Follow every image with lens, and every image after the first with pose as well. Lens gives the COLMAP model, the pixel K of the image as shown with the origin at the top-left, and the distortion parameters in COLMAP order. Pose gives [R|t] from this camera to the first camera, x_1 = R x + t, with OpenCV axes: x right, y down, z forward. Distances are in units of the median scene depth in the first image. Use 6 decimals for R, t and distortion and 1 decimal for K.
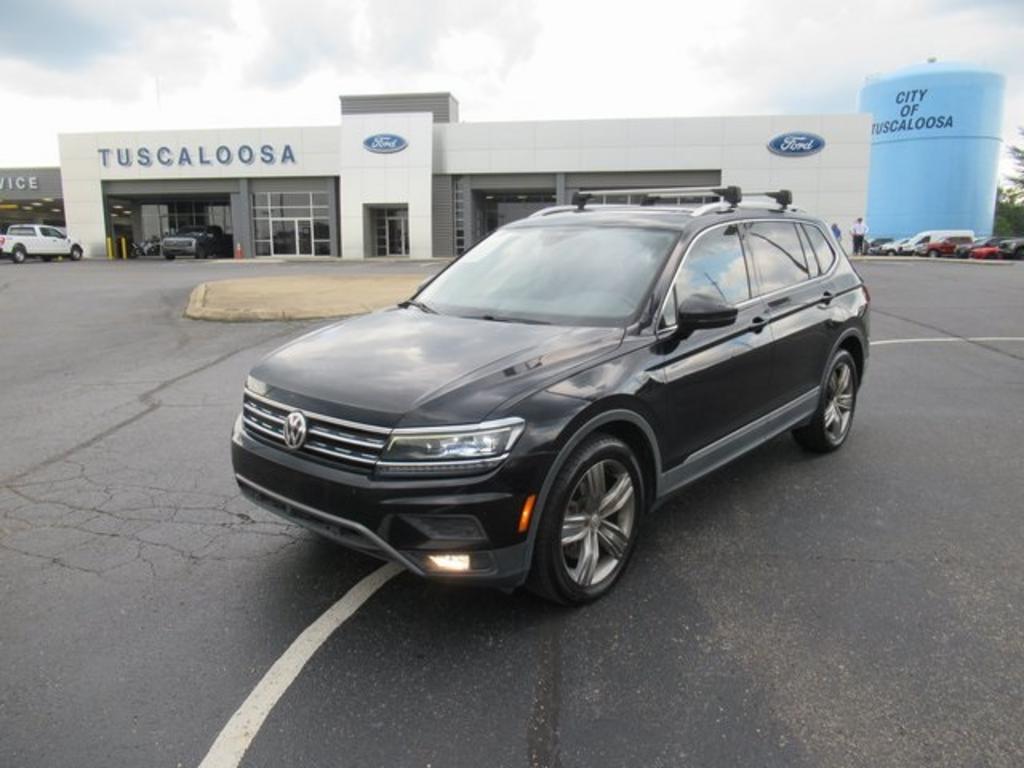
lens RADIAL K [[773.3, 0, 510.4], [0, 773.3, 383.0], [0, 0, 1]] dist [-0.006816, 0.007967]
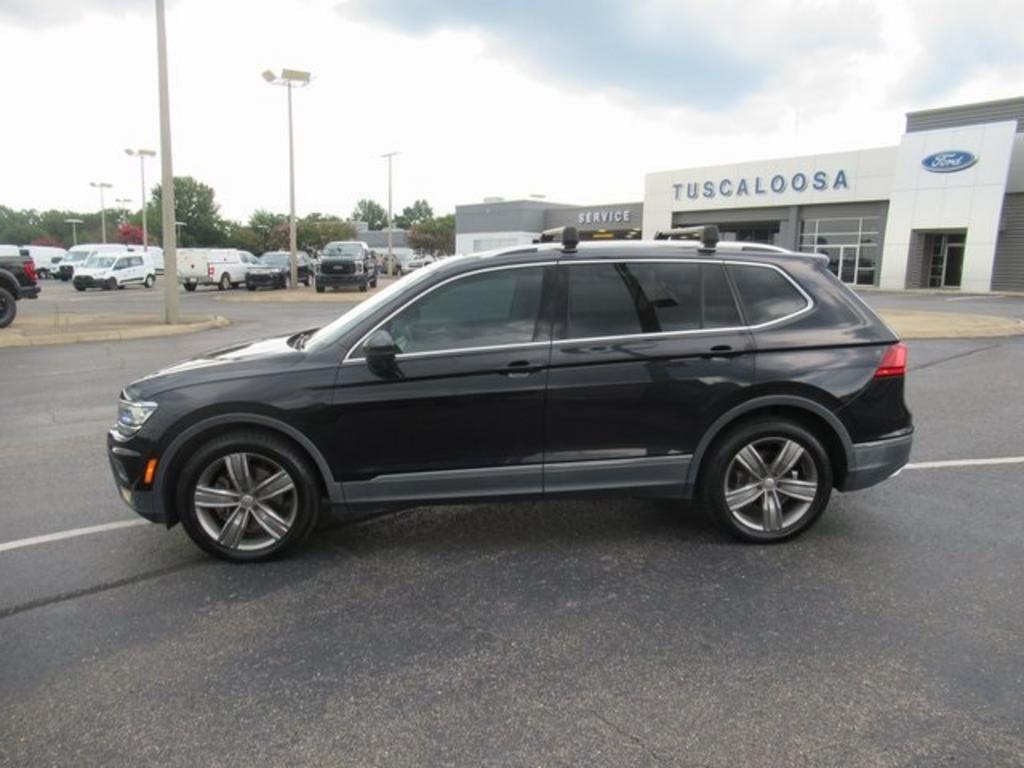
lens RADIAL K [[773.3, 0, 508.6], [0, 773.3, 384.6], [0, 0, 1]] dist [-0.006816, 0.007967]
pose [[0.718922, 0.122352, -0.684237, 0.105848], [-0.142139, 0.989462, 0.027587, -0.008859], [0.680402, 0.077424, 0.728737, 0.029564]]
